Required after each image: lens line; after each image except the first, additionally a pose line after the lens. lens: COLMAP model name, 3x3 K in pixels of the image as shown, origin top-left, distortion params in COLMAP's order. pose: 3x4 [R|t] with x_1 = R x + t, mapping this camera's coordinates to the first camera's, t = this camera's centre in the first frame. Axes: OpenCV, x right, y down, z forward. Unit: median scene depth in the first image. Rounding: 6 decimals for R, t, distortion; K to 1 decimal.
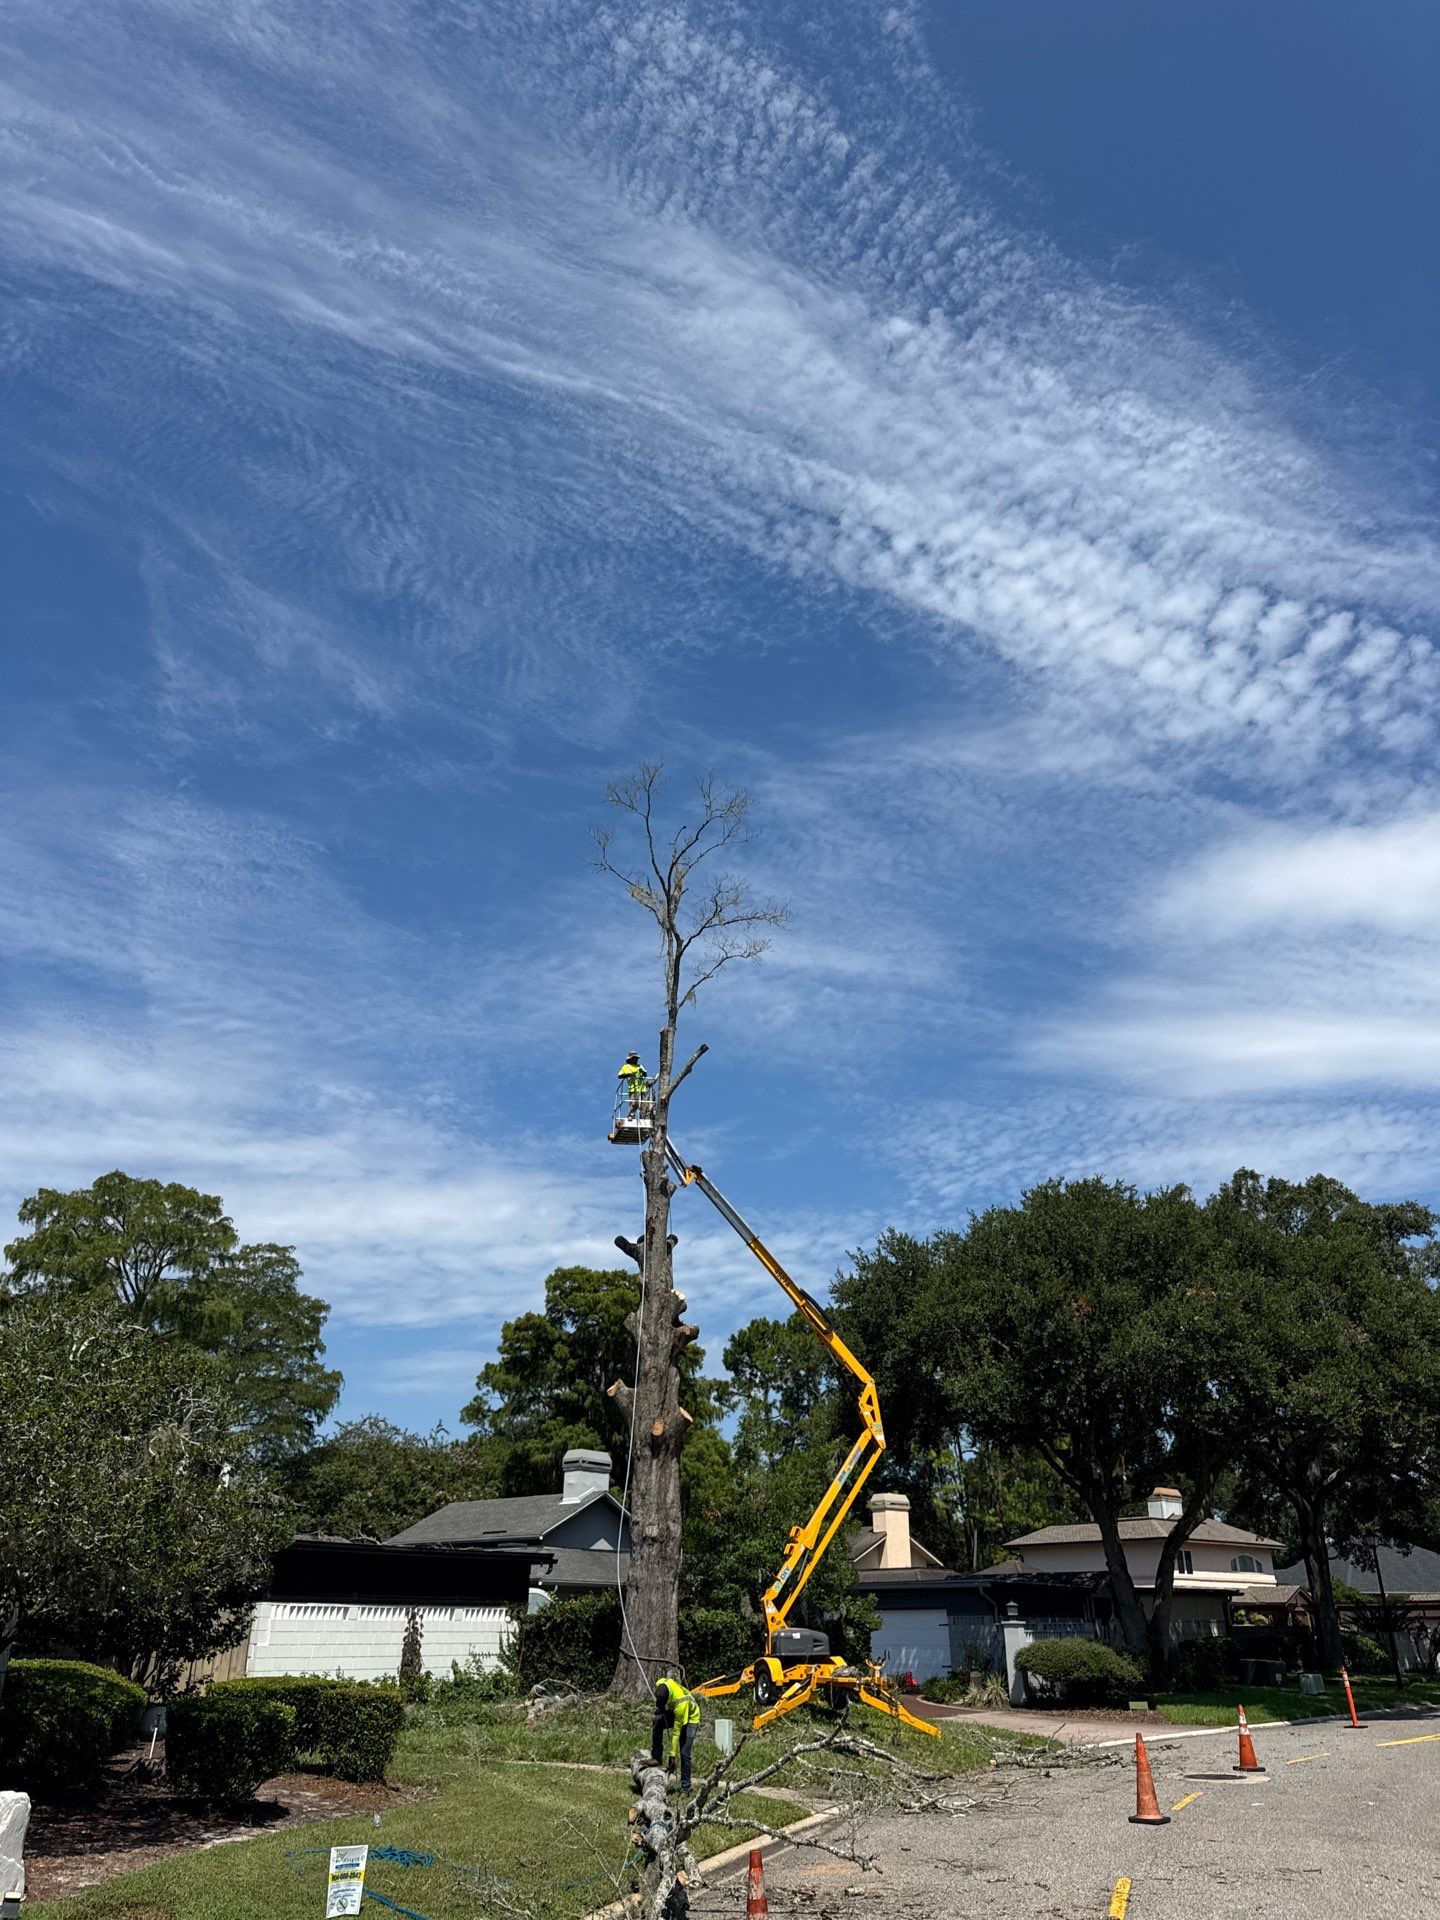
lens RADIAL K [[1369.8, 0, 728.3], [0, 1369.8, 965.5], [0, 0, 1]] dist [0.072903, -0.147283]
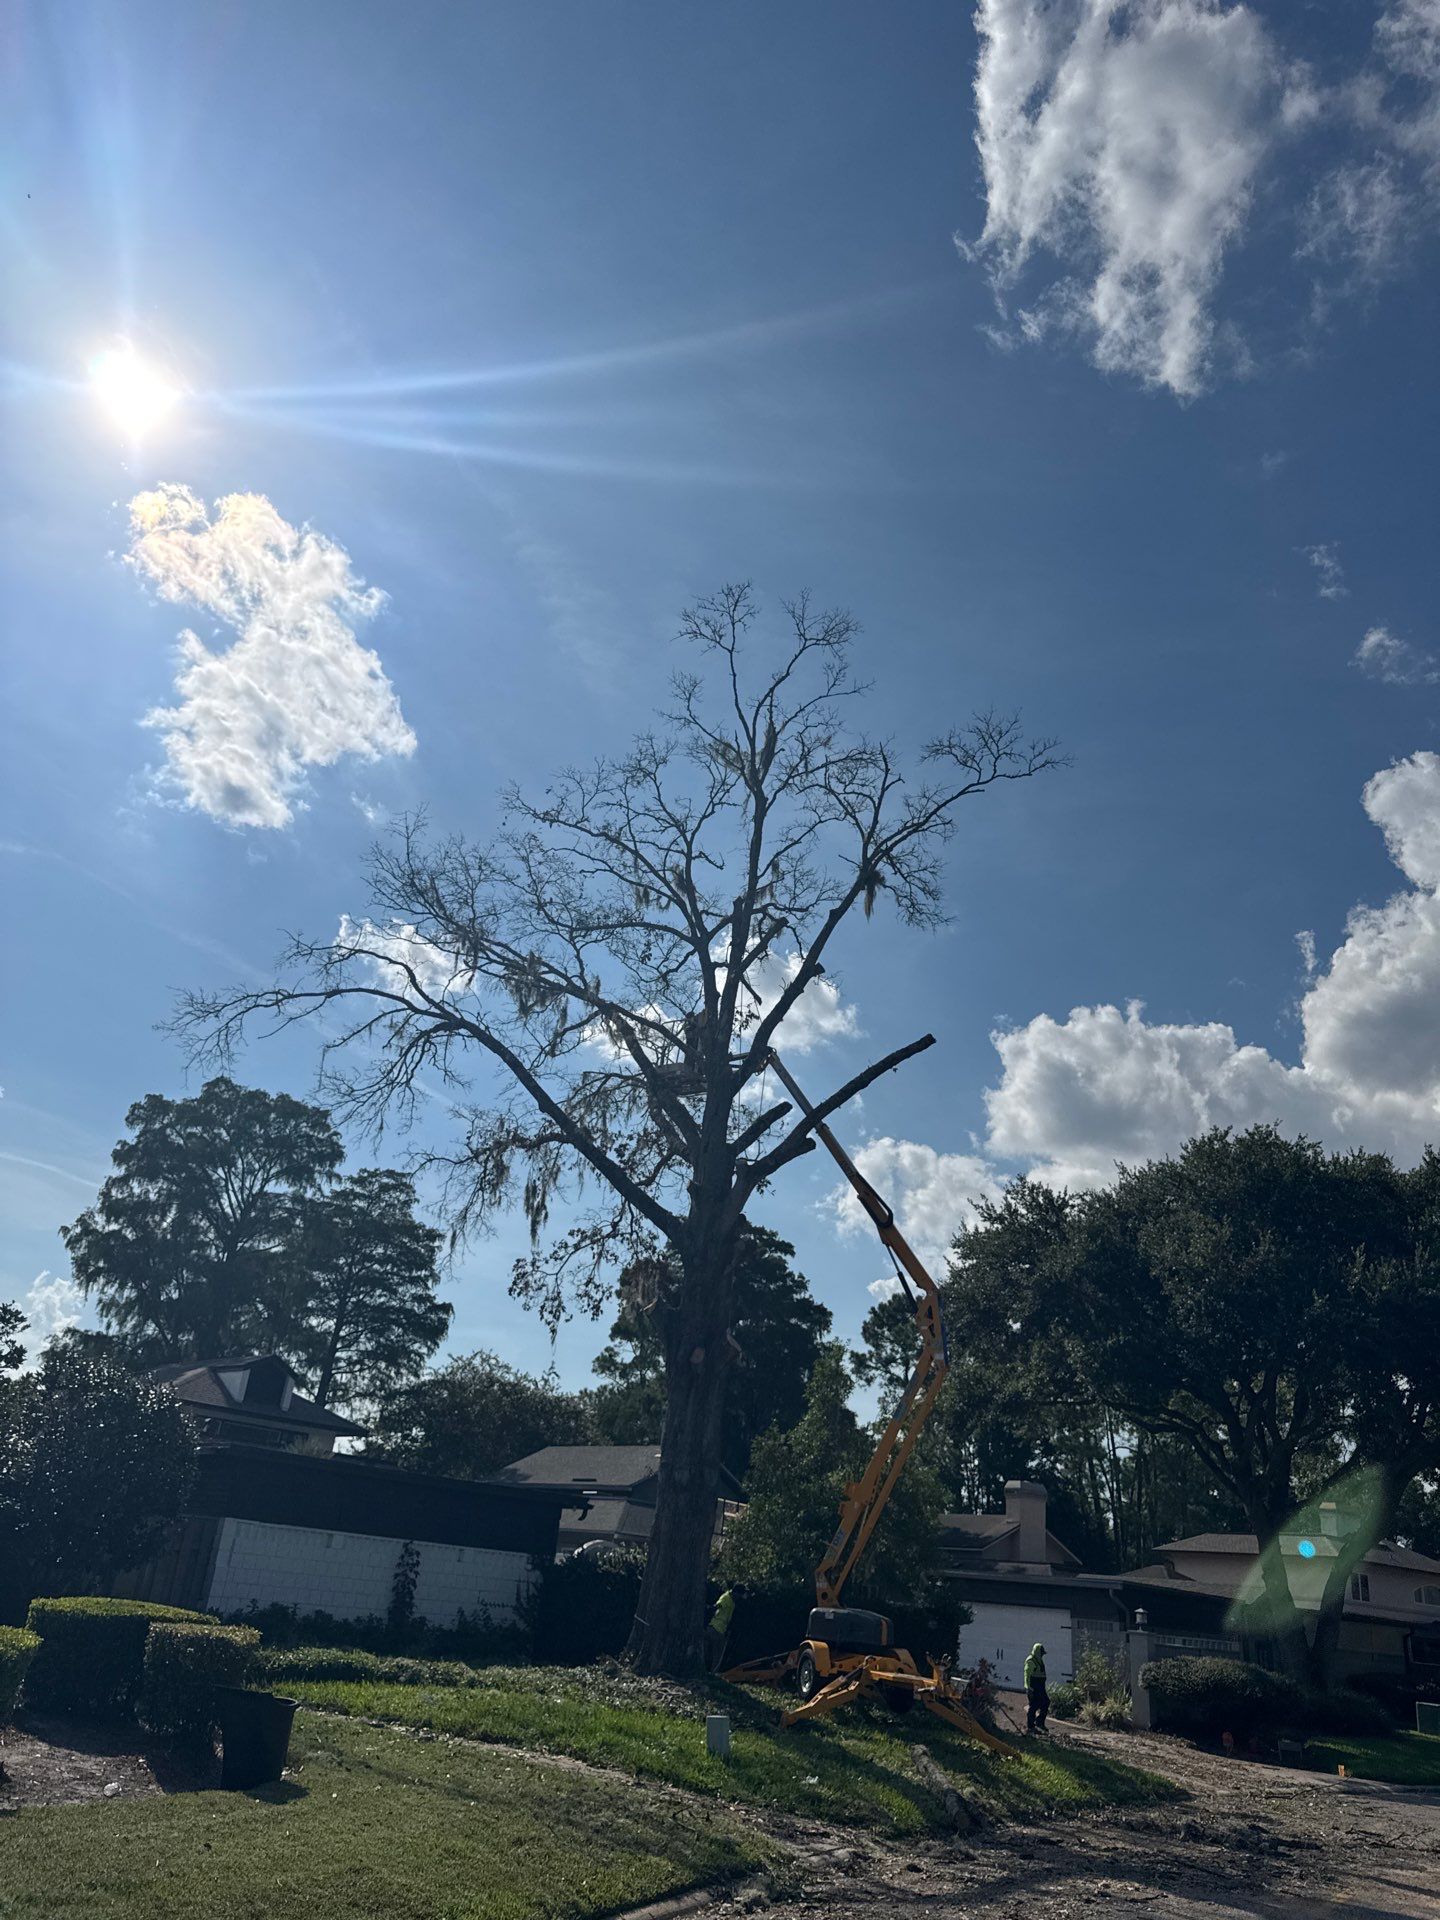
lens RADIAL K [[1365.6, 0, 717.9], [0, 1365.6, 982.6], [0, 0, 1]] dist [0.160249, -0.338933]
pose [[0.990115, 0.042741, -0.133588, 0.034909], [-0.039106, 0.998793, 0.029719, 0.045626], [0.134697, -0.024201, 0.990591, 0.095965]]
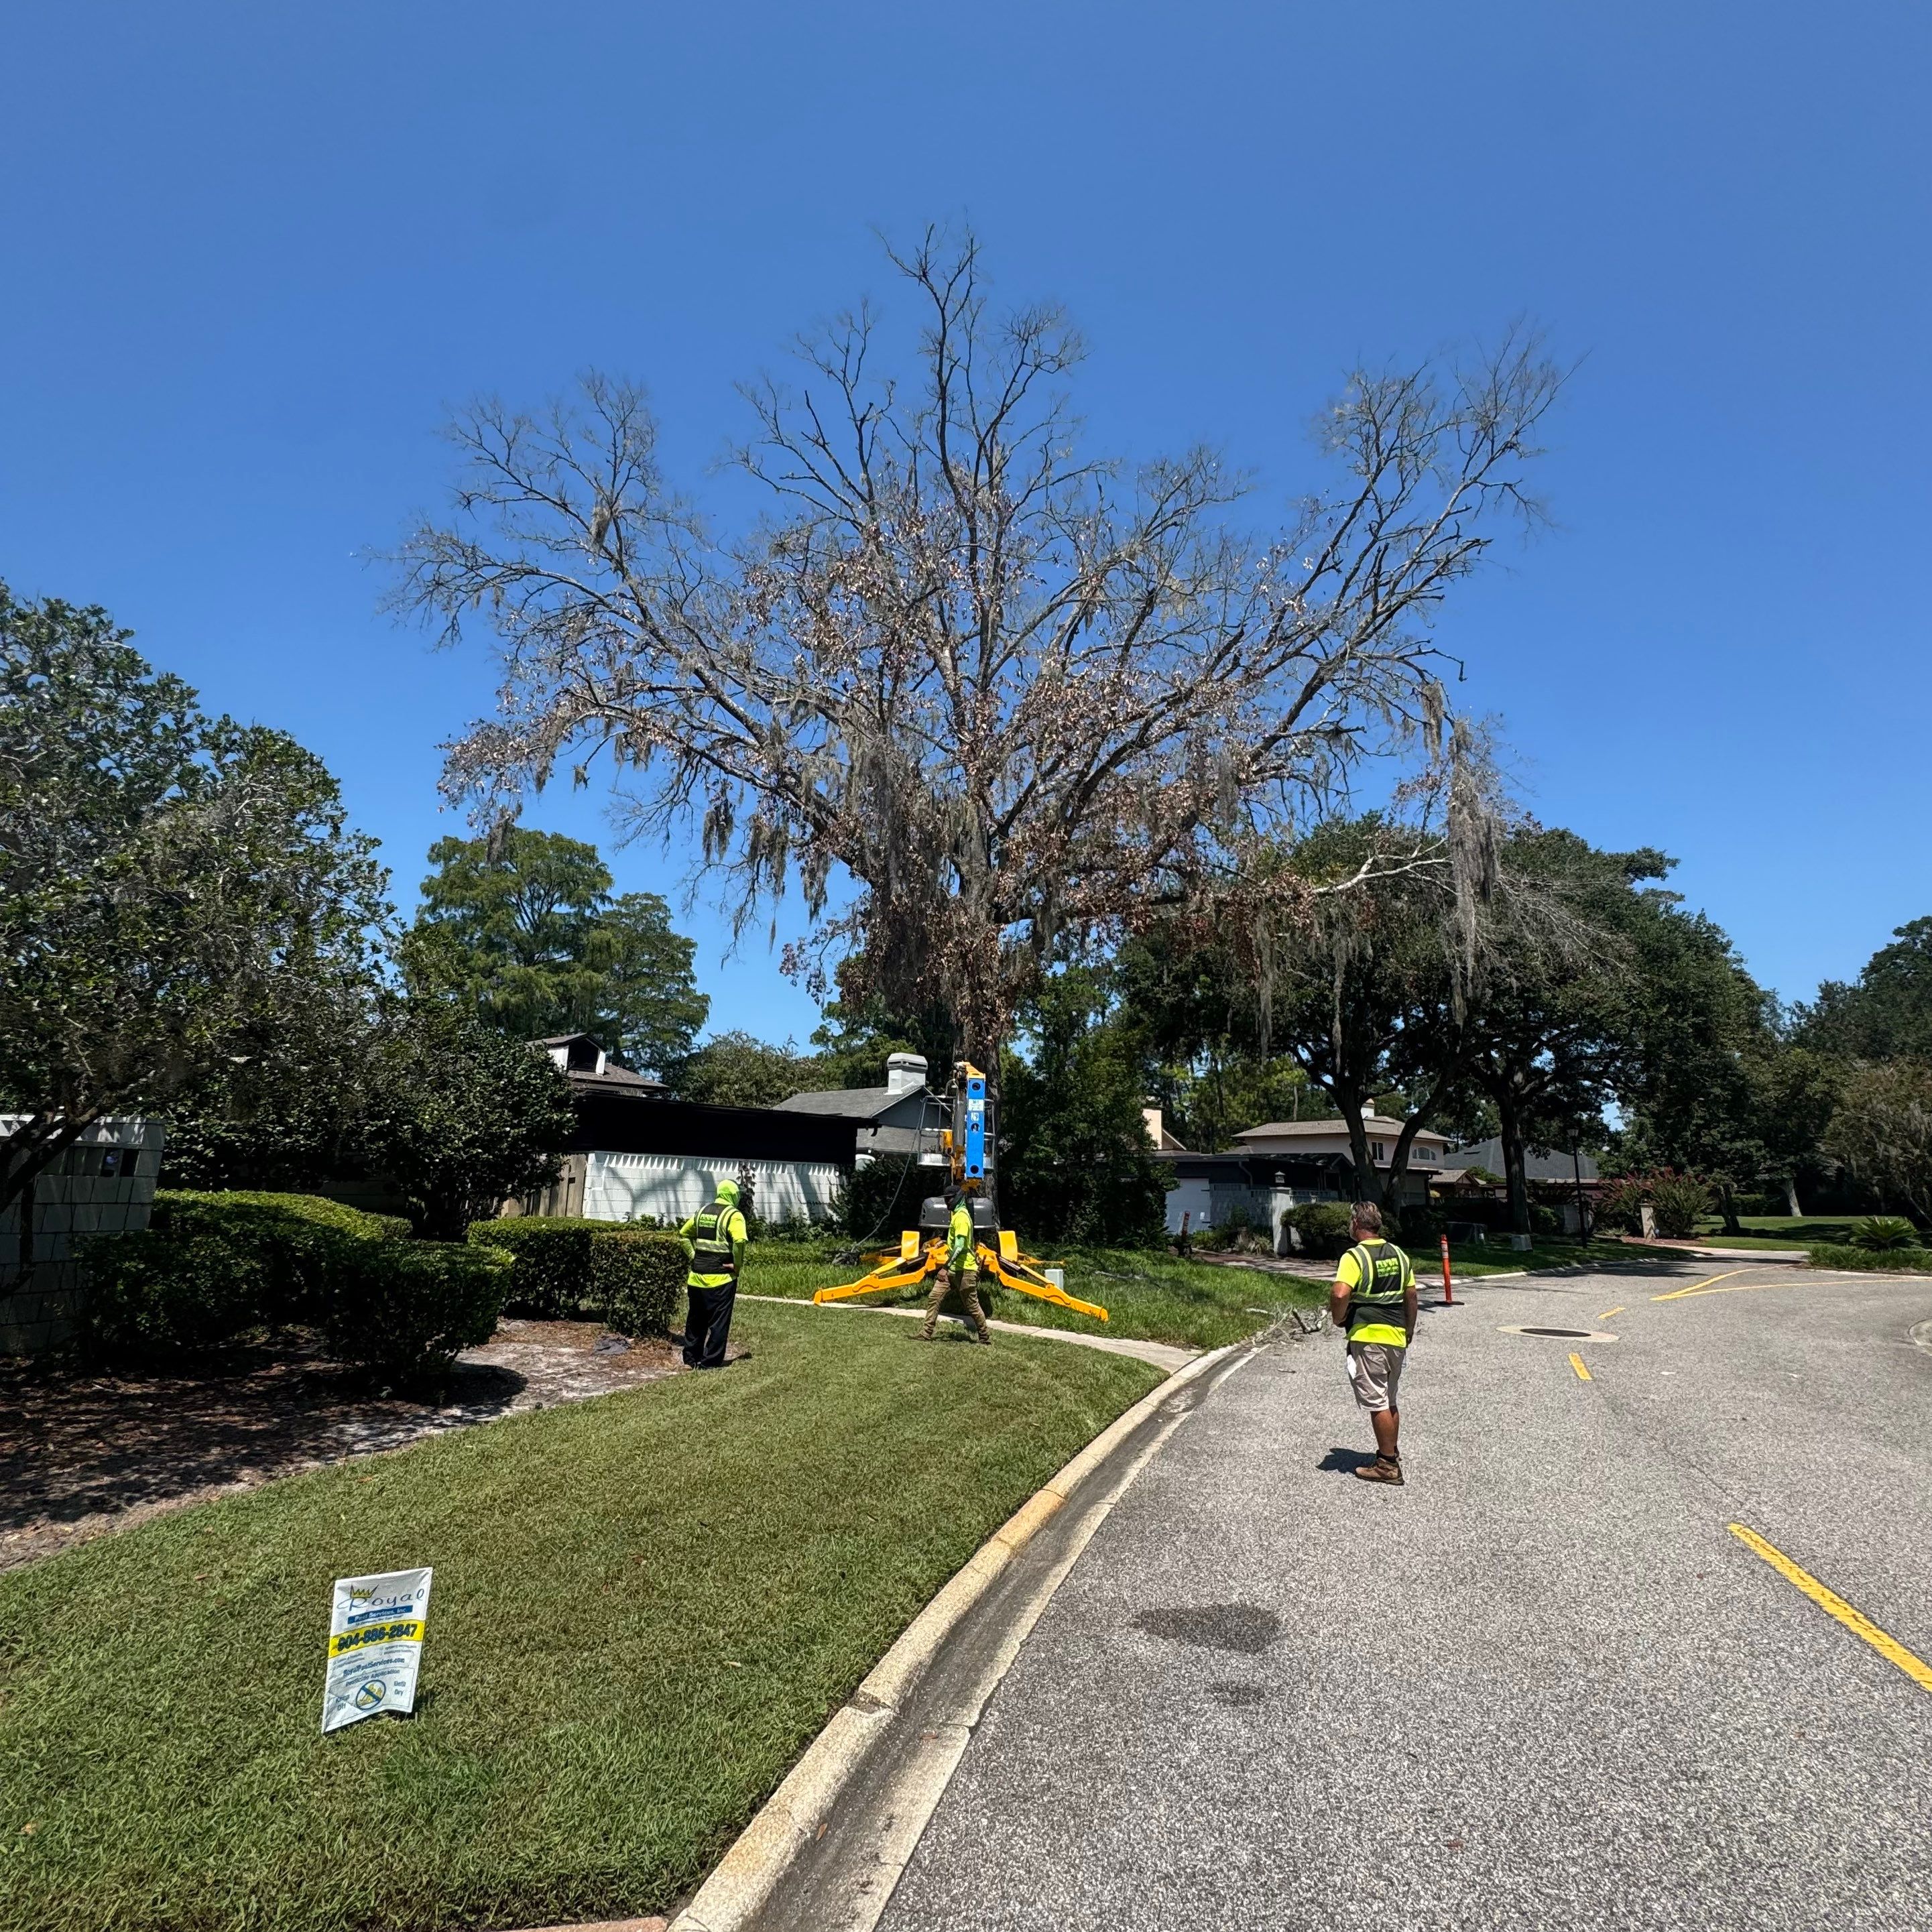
lens RADIAL K [[1039.9, 0, 976.6], [0, 1039.9, 969.4], [0, 0, 1]] dist [0.005619, -0.000037]
pose [[0.999402, 0.014430, -0.031415, -0.015449], [-0.006769, 0.972812, 0.231495, 0.075675], [0.033901, -0.231144, 0.972329, 0.146769]]
